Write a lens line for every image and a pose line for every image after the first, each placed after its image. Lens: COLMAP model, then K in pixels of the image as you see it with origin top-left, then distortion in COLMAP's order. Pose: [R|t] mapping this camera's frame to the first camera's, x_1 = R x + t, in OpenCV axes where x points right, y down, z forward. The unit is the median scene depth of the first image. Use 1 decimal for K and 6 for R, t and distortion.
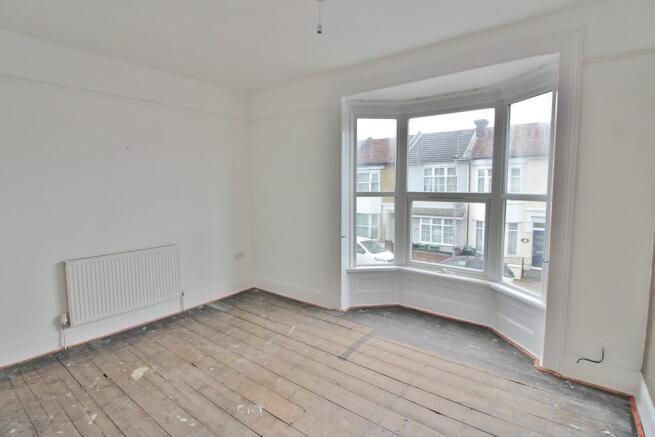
lens RADIAL K [[301.7, 0, 327.3], [0, 301.7, 217.5], [0, 0, 1]] dist [-0.017035, -0.002324]
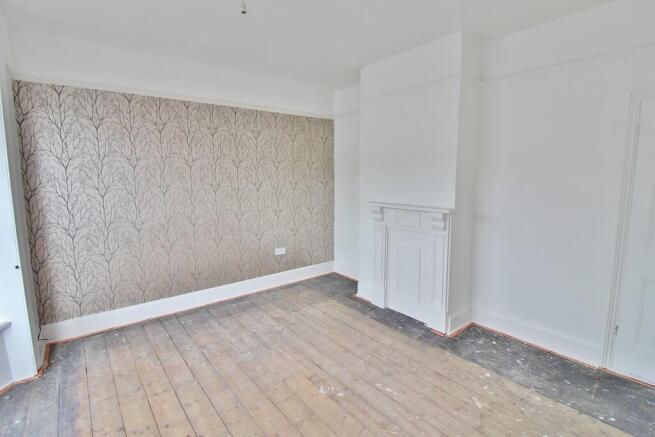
lens RADIAL K [[301.7, 0, 329.0], [0, 301.7, 216.3], [0, 0, 1]] dist [-0.017035, -0.002324]
pose [[-0.970058, -0.029314, 0.241097, -0.360267], [0.032915, 0.967664, 0.250086, -0.173183], [-0.240632, 0.250534, -0.937726, 1.360931]]
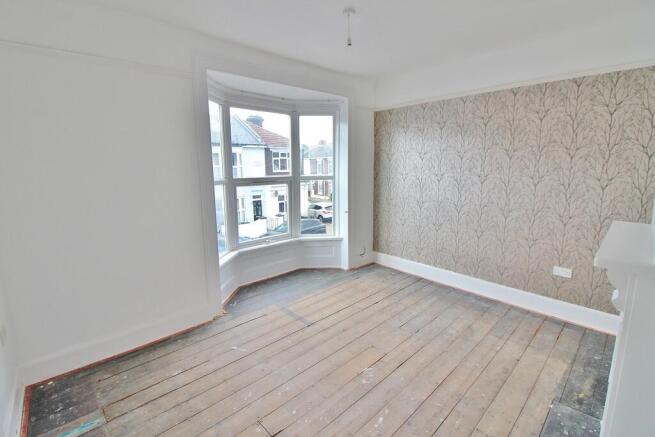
lens RADIAL K [[301.7, 0, 331.6], [0, 301.7, 217.5], [0, 0, 1]] dist [-0.017035, -0.002324]
pose [[0.174954, -0.167669, 0.970195, -0.930688], [0.117778, 0.981881, 0.148449, -0.087204], [-0.977507, 0.088296, 0.191532, 0.634946]]
